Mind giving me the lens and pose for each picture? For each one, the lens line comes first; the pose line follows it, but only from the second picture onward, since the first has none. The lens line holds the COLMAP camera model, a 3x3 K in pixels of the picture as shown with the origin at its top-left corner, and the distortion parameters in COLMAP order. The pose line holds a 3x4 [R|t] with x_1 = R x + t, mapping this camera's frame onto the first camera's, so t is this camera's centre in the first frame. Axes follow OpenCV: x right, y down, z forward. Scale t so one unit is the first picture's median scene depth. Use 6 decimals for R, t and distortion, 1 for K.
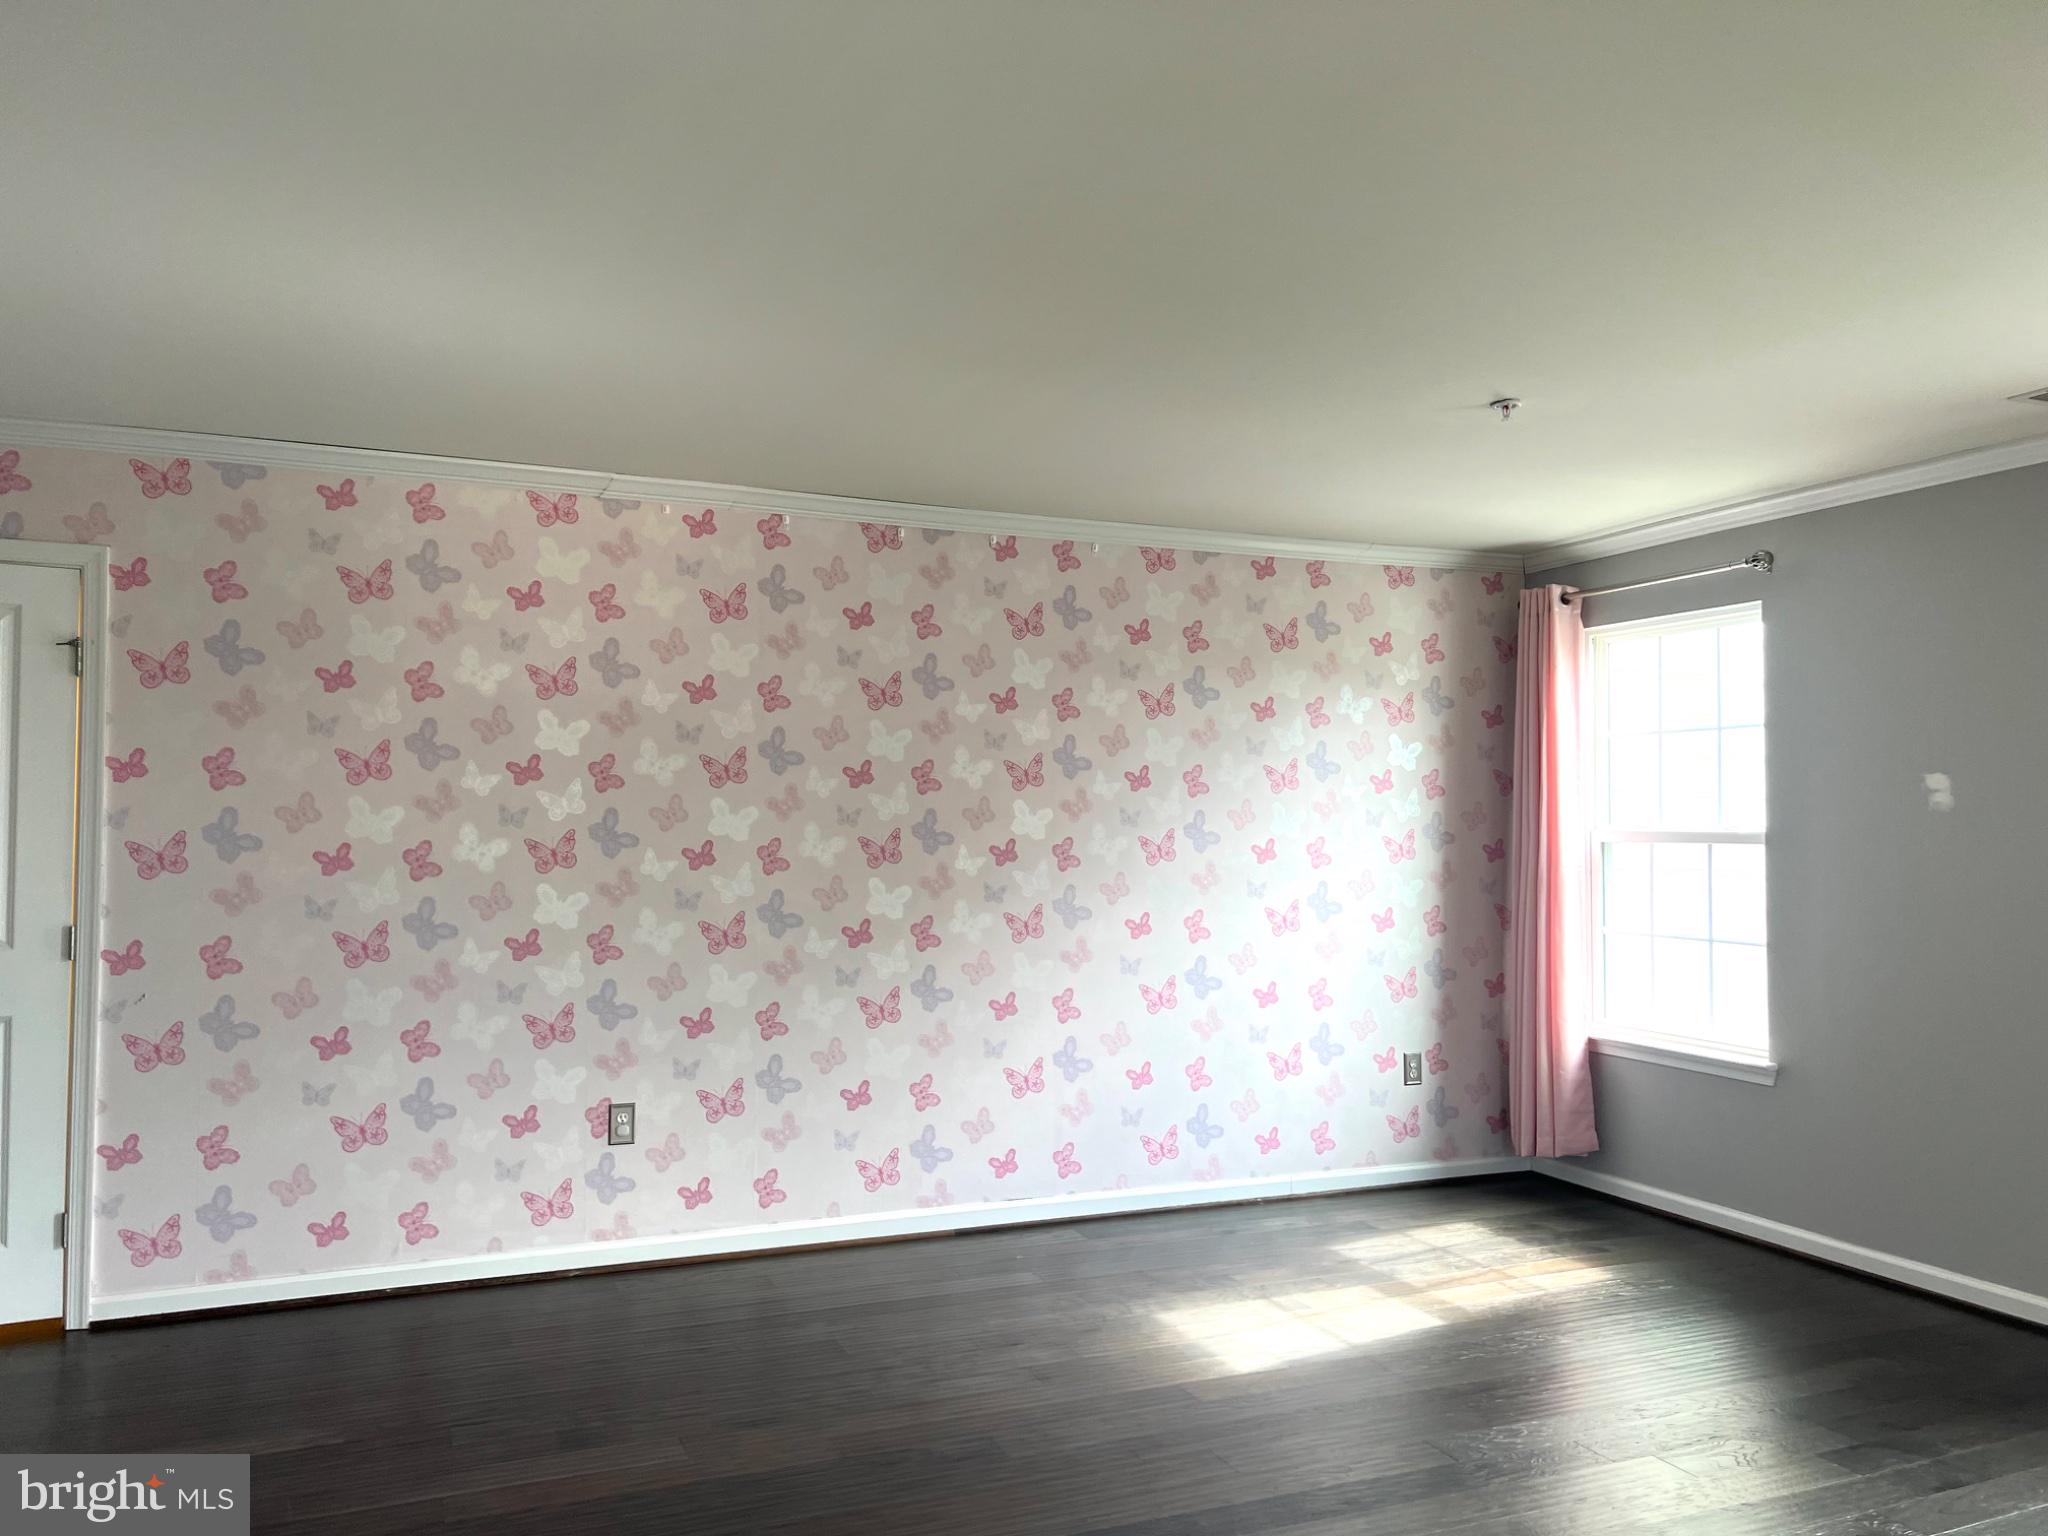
lens RADIAL K [[1534.1, 0, 1024.0], [0, 1534.1, 768.0], [0, 0, 1]] dist [0.025000, -0.010262]
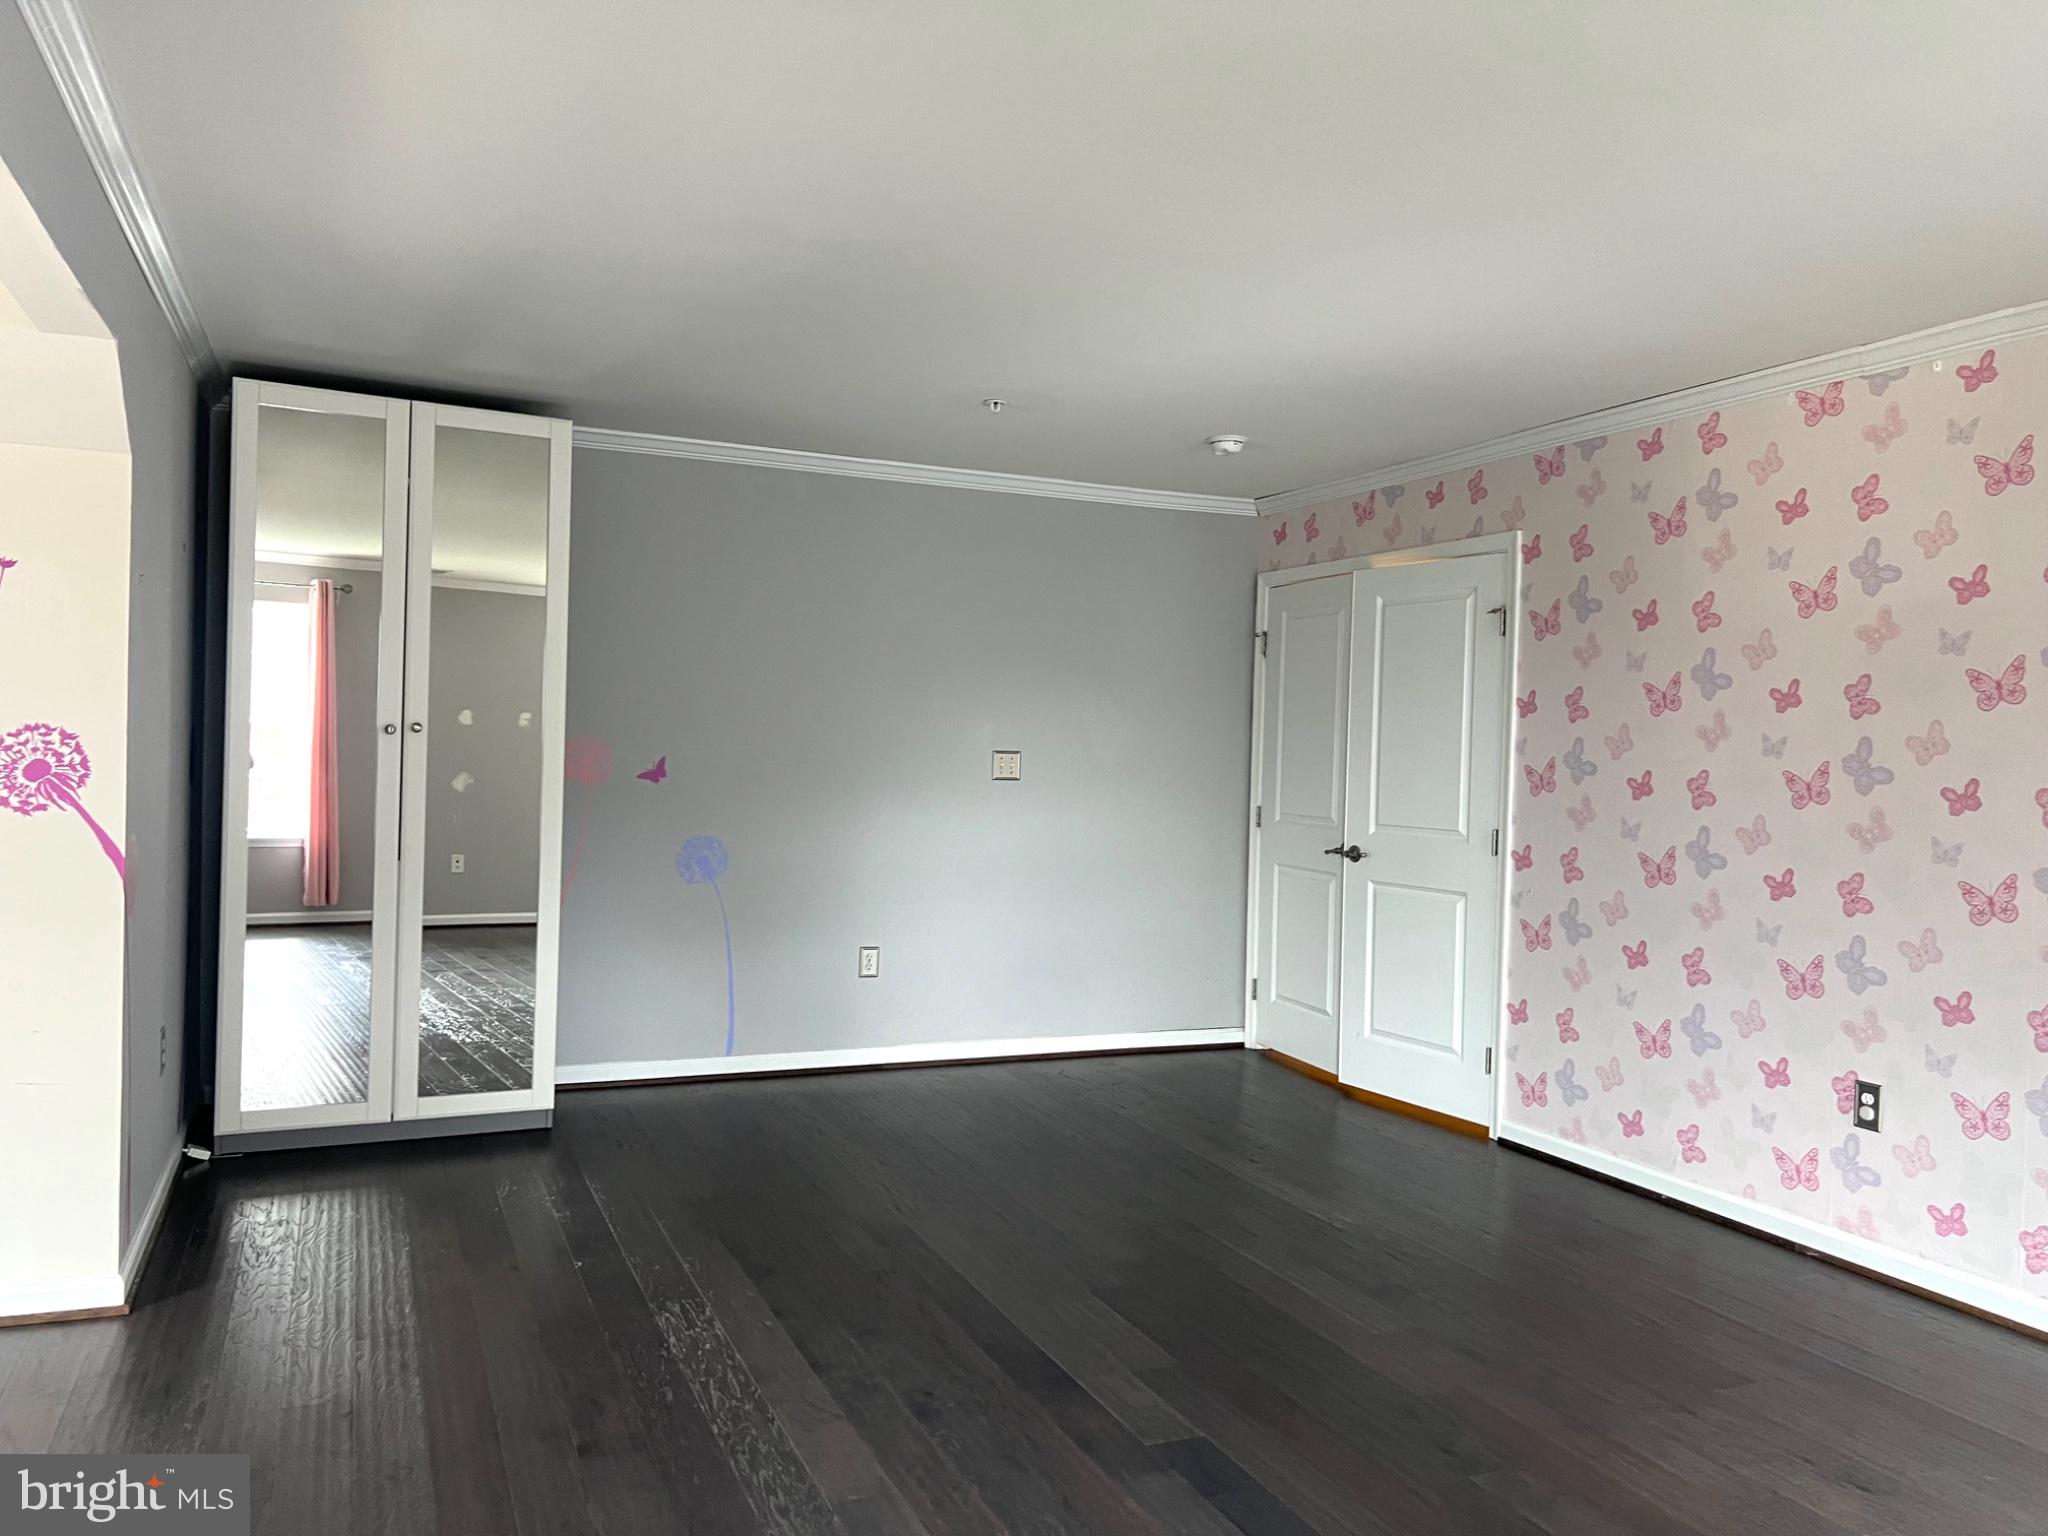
lens RADIAL K [[1534.1, 0, 1024.0], [0, 1534.1, 768.0], [0, 0, 1]] dist [0.025000, -0.010262]
pose [[0.013095, 0.011267, -0.999851, 0.637624], [0.014087, 0.999835, 0.011451, 0.029044], [0.999815, -0.014235, 0.012934, 0.563614]]
